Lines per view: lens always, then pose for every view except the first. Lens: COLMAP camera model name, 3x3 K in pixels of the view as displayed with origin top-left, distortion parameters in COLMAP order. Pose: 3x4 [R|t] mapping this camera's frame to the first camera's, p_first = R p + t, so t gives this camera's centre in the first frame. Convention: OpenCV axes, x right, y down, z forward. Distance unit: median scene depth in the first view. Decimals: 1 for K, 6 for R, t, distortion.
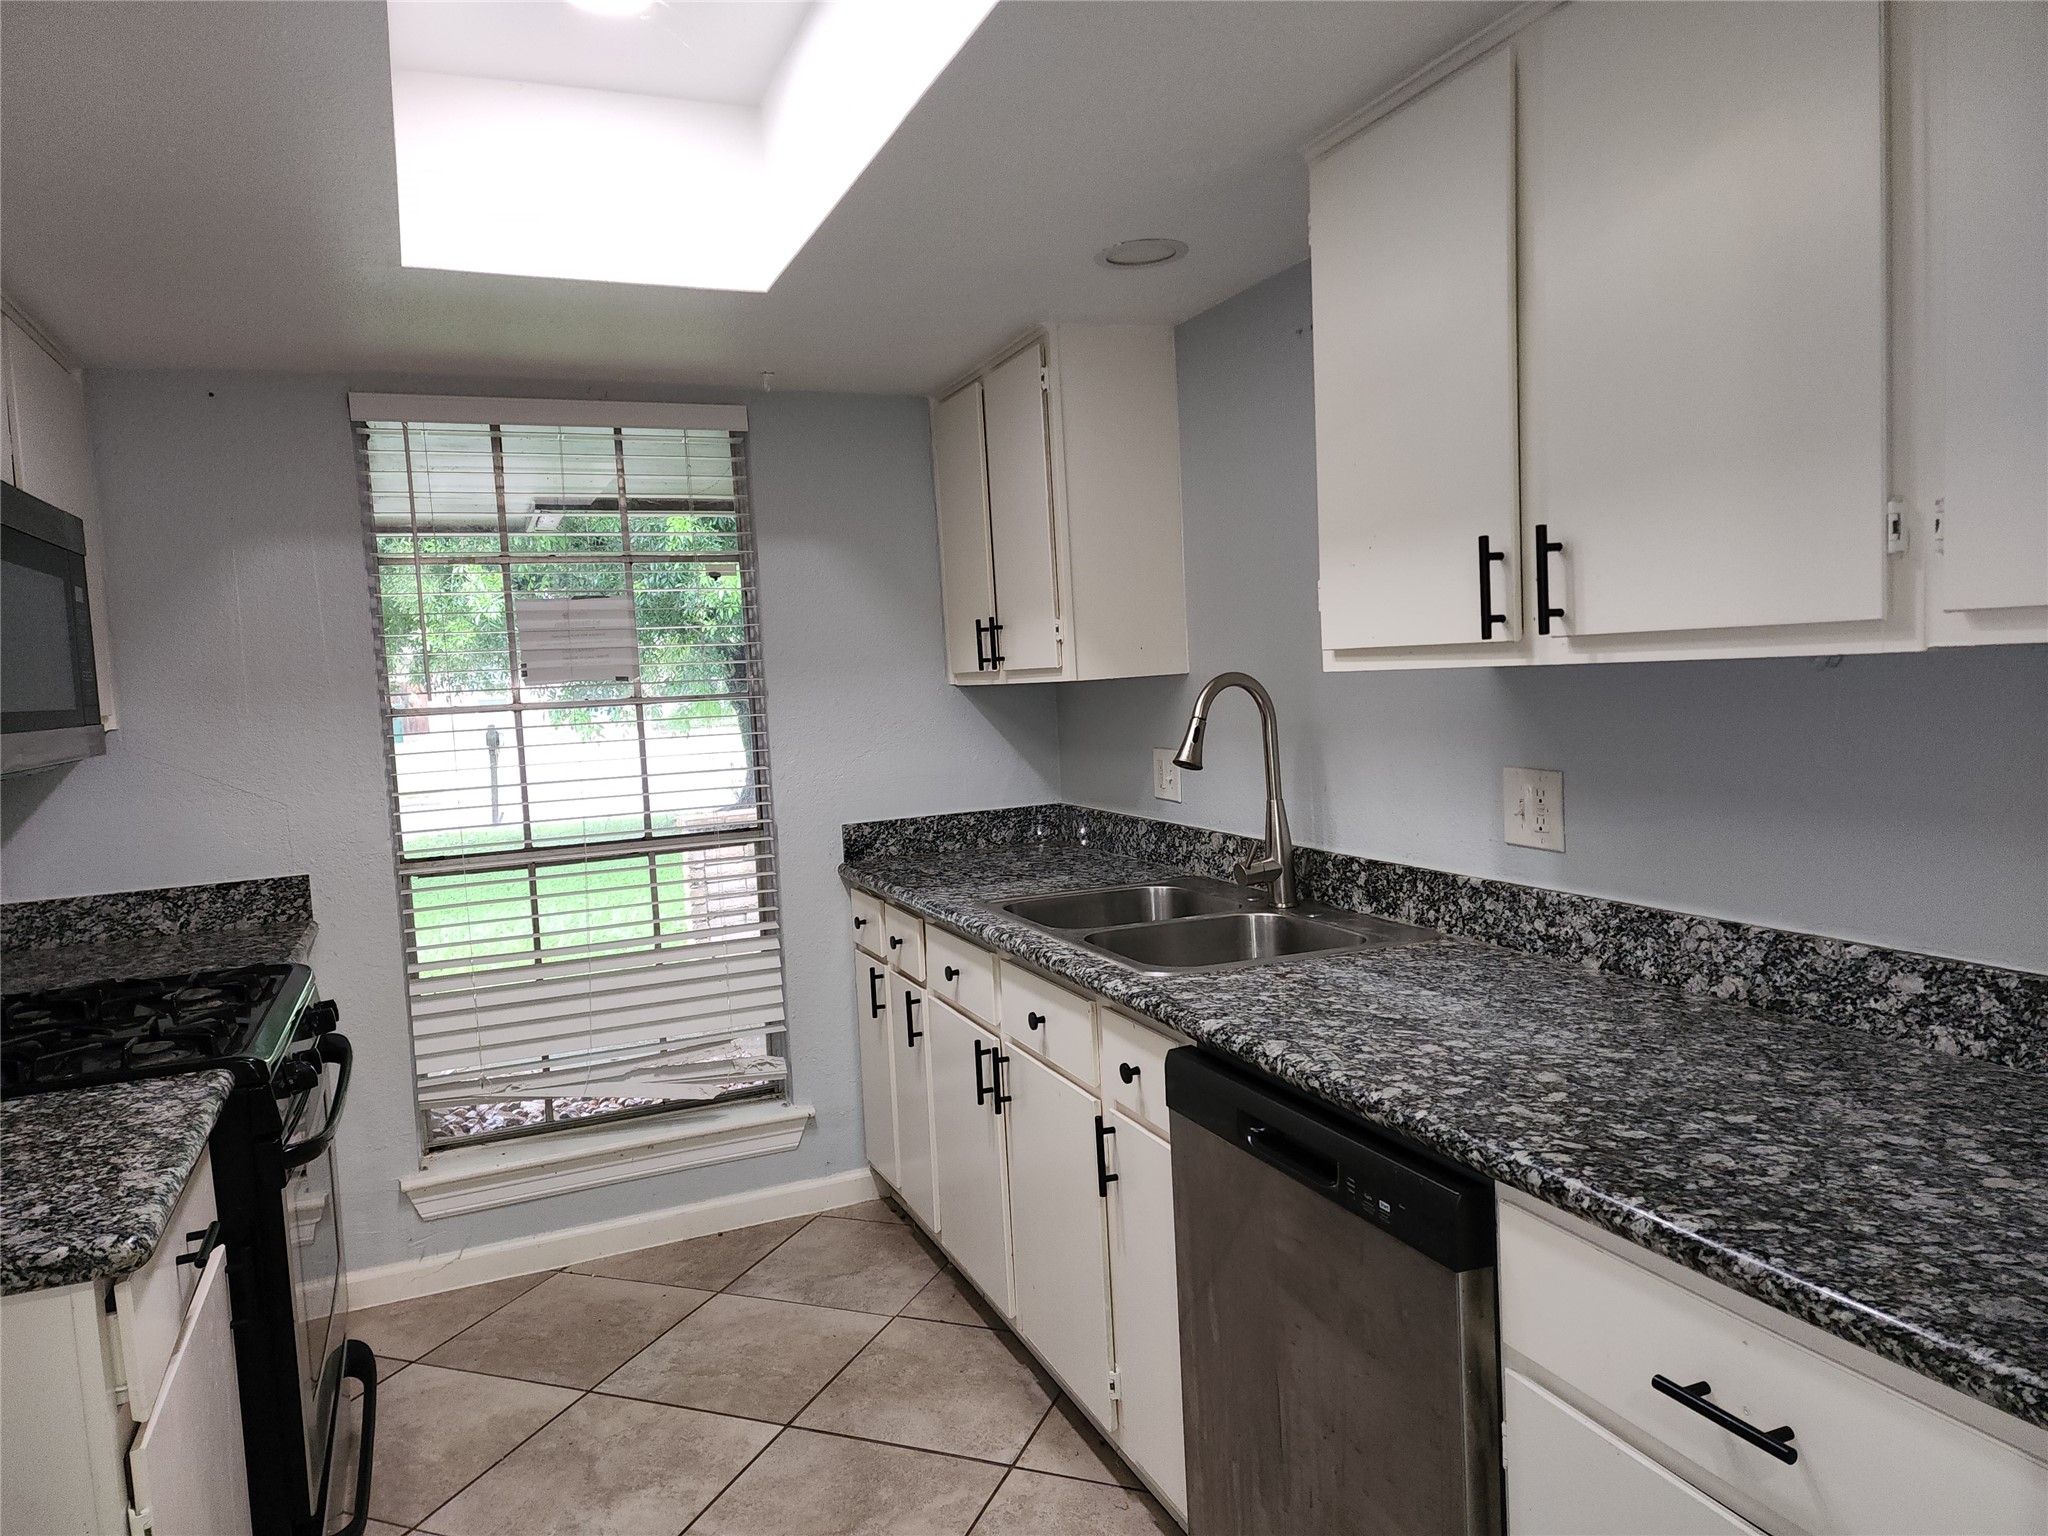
lens RADIAL K [[1369.5, 0, 1027.8], [0, 1369.5, 729.5], [0, 0, 1]] dist [0.079782, -0.080399]
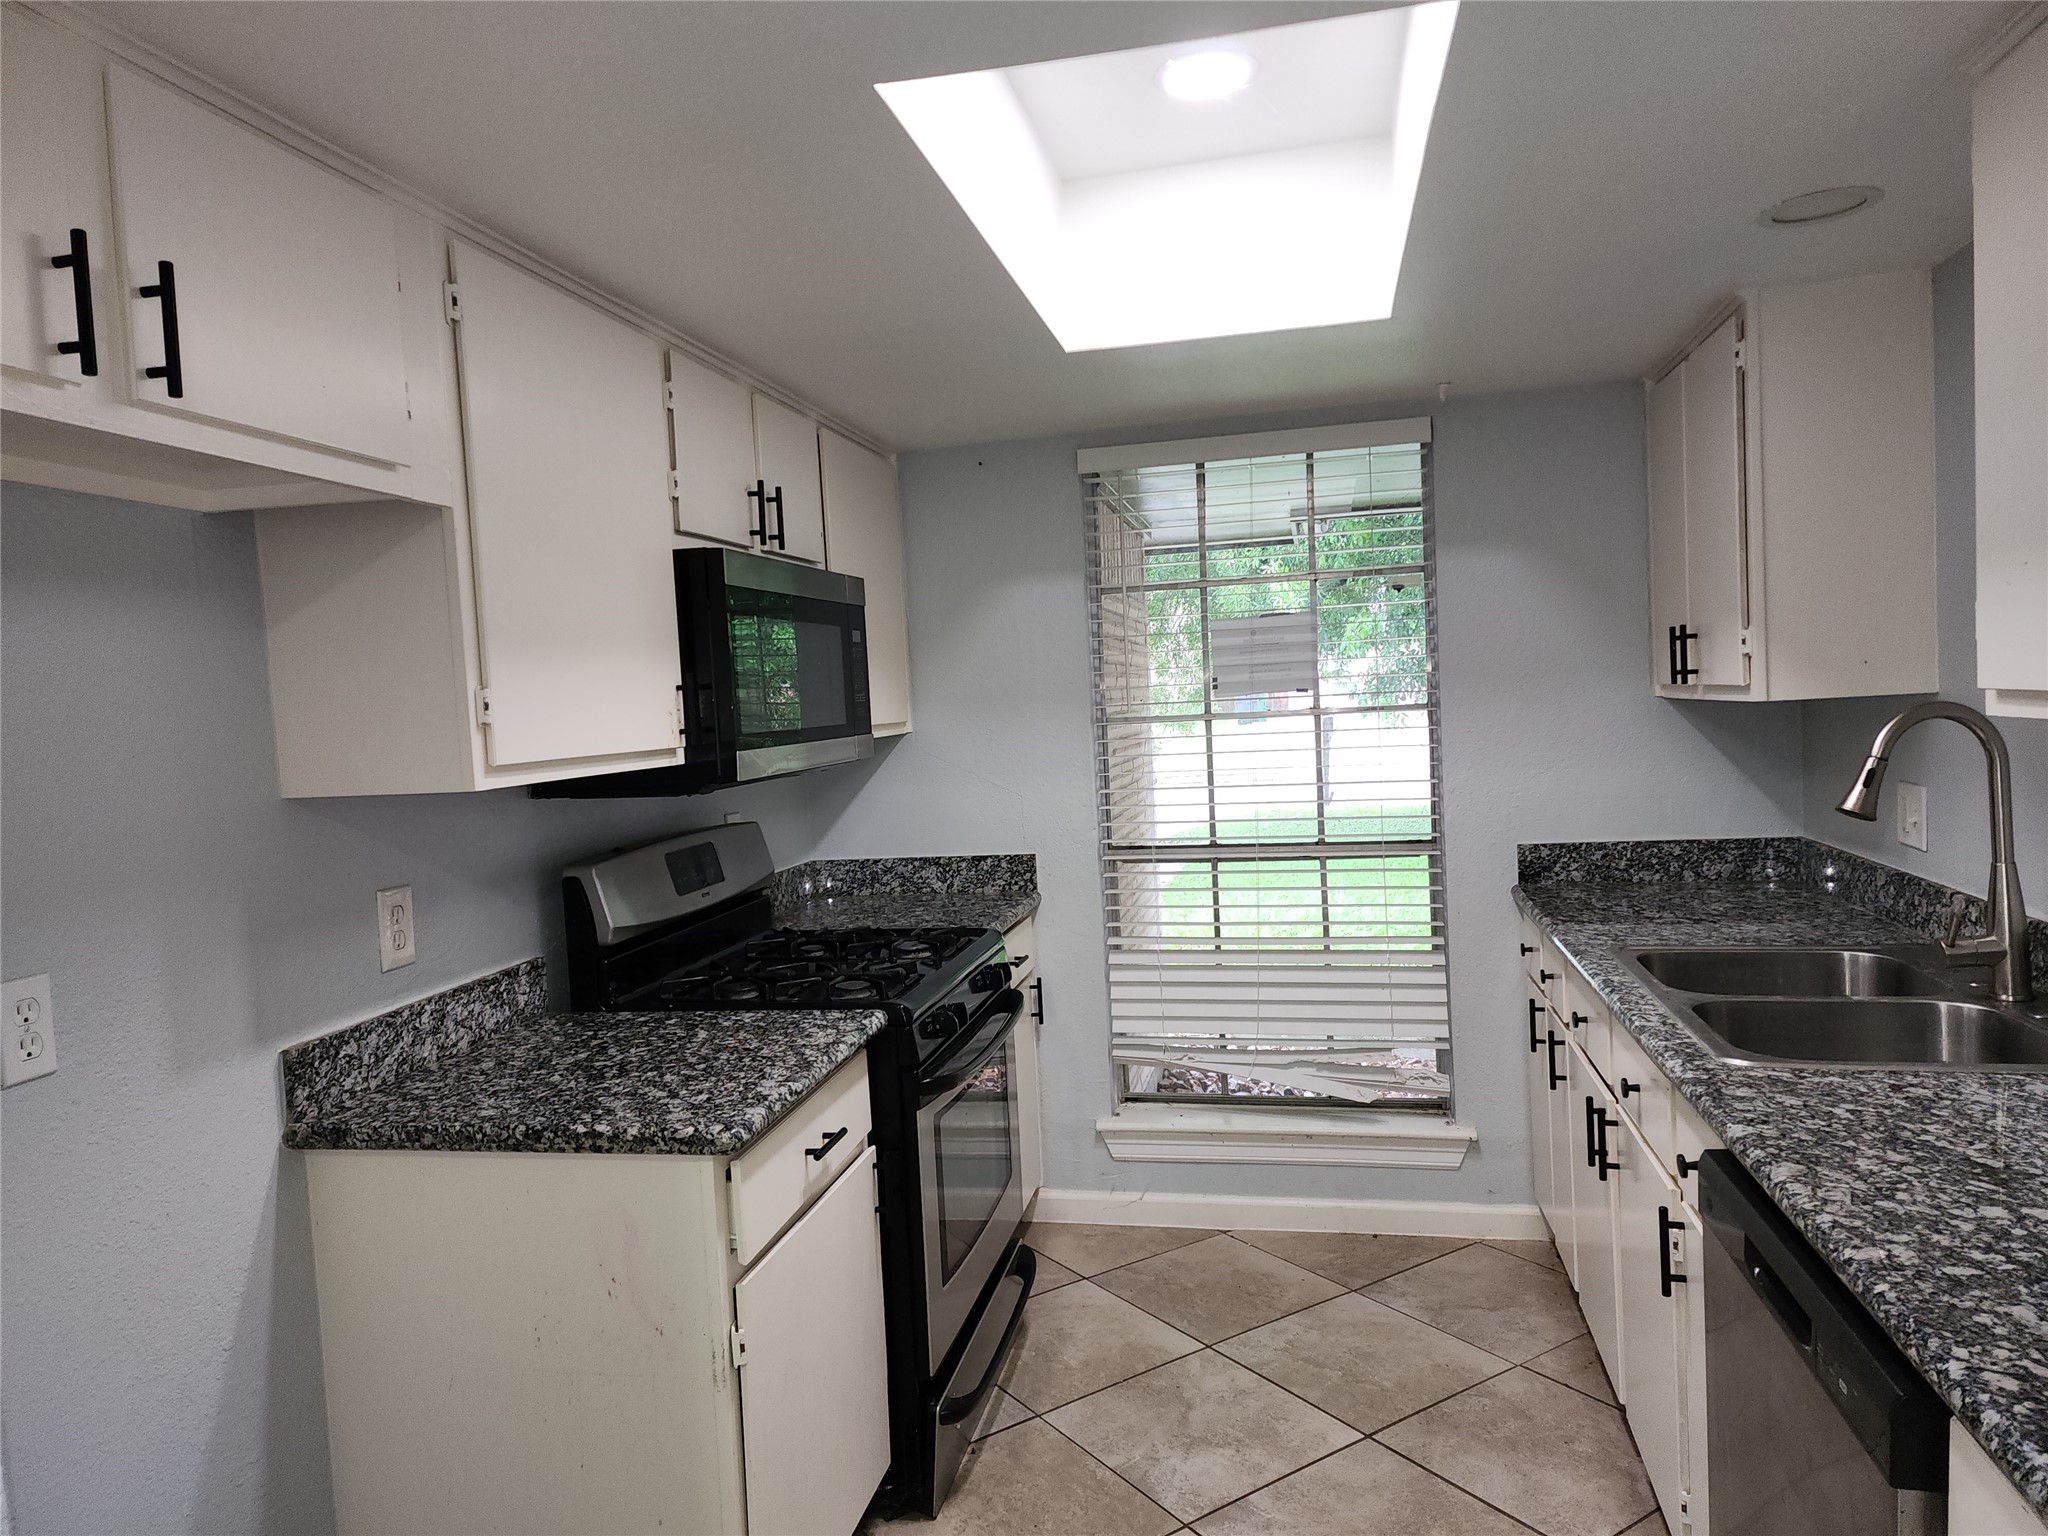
lens RADIAL K [[1369.5, 0, 1032.2], [0, 1369.5, 727.7], [0, 0, 1]] dist [0.079782, -0.080399]
pose [[0.819791, 0.025603, -0.572090, 0.165560], [-0.017874, 0.999657, 0.019126, -0.029538], [0.572384, -0.005454, 0.819968, 0.018940]]
